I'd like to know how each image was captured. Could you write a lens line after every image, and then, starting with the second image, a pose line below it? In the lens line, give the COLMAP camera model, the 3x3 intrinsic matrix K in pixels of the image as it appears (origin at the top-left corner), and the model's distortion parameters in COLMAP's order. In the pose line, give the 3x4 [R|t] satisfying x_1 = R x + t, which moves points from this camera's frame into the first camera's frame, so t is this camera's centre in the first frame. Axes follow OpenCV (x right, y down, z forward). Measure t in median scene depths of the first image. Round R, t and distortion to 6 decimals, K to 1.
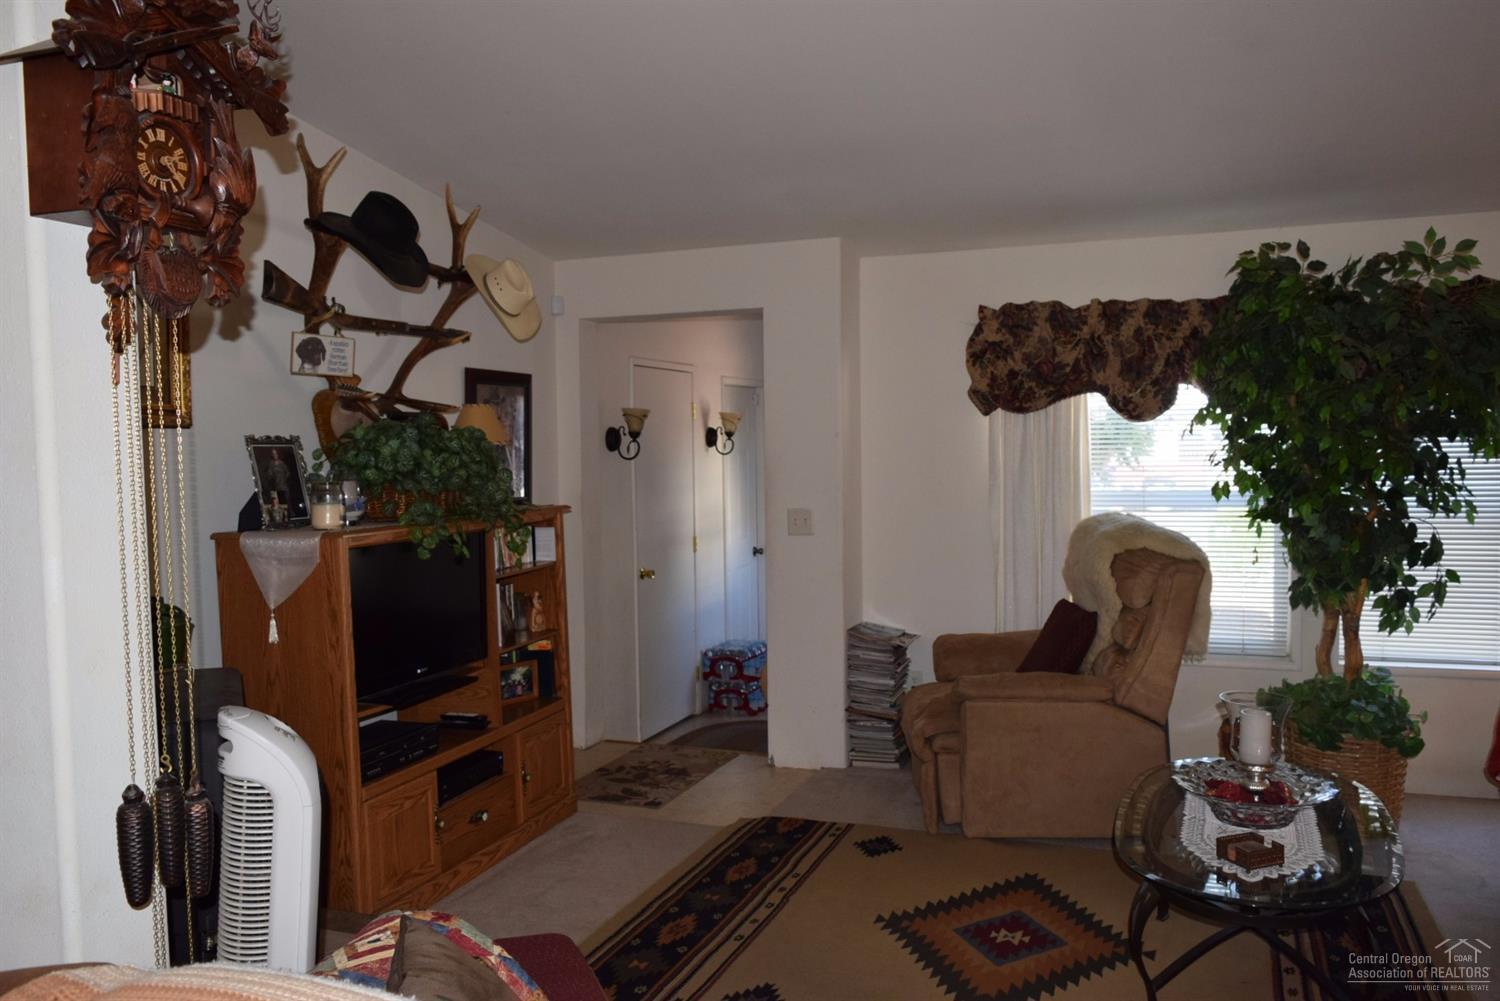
lens RADIAL K [[1160.2, 0, 751.5], [0, 1160.2, 504.2], [0, 0, 1]] dist [-0.024345, 0.015288]
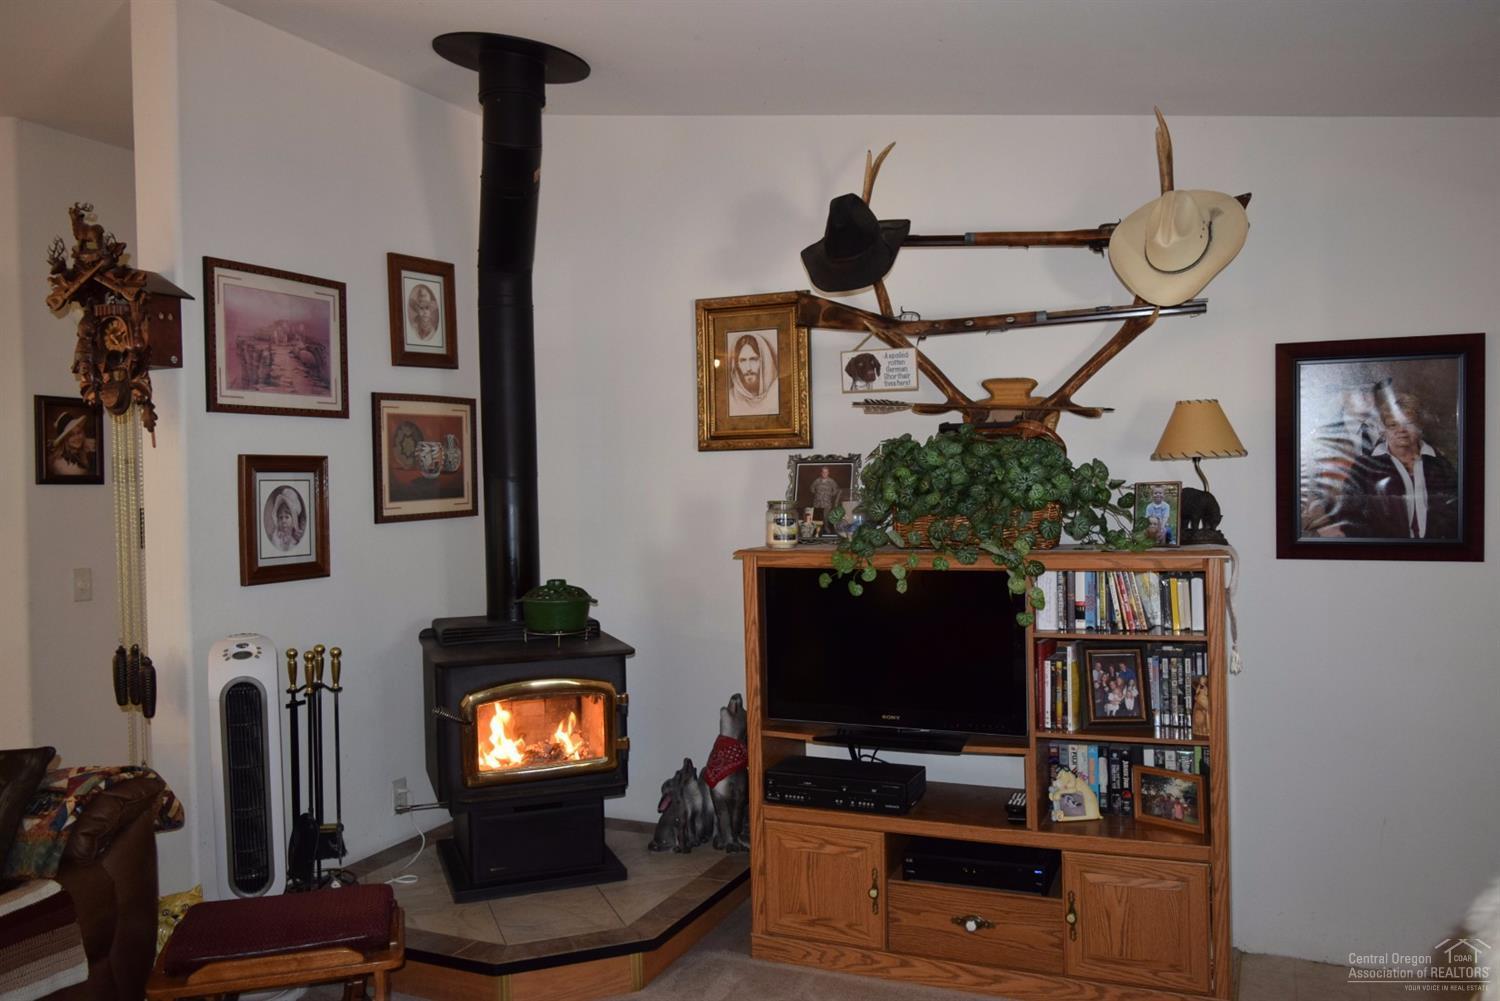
lens RADIAL K [[1160.2, 0, 748.9], [0, 1160.2, 497.2], [0, 0, 1]] dist [-0.024345, 0.015288]
pose [[-0.070948, 0.031364, -0.996987, 0.610384], [-0.030272, 0.998977, 0.033581, -0.051742], [0.997021, 0.032564, -0.069926, 0.963784]]
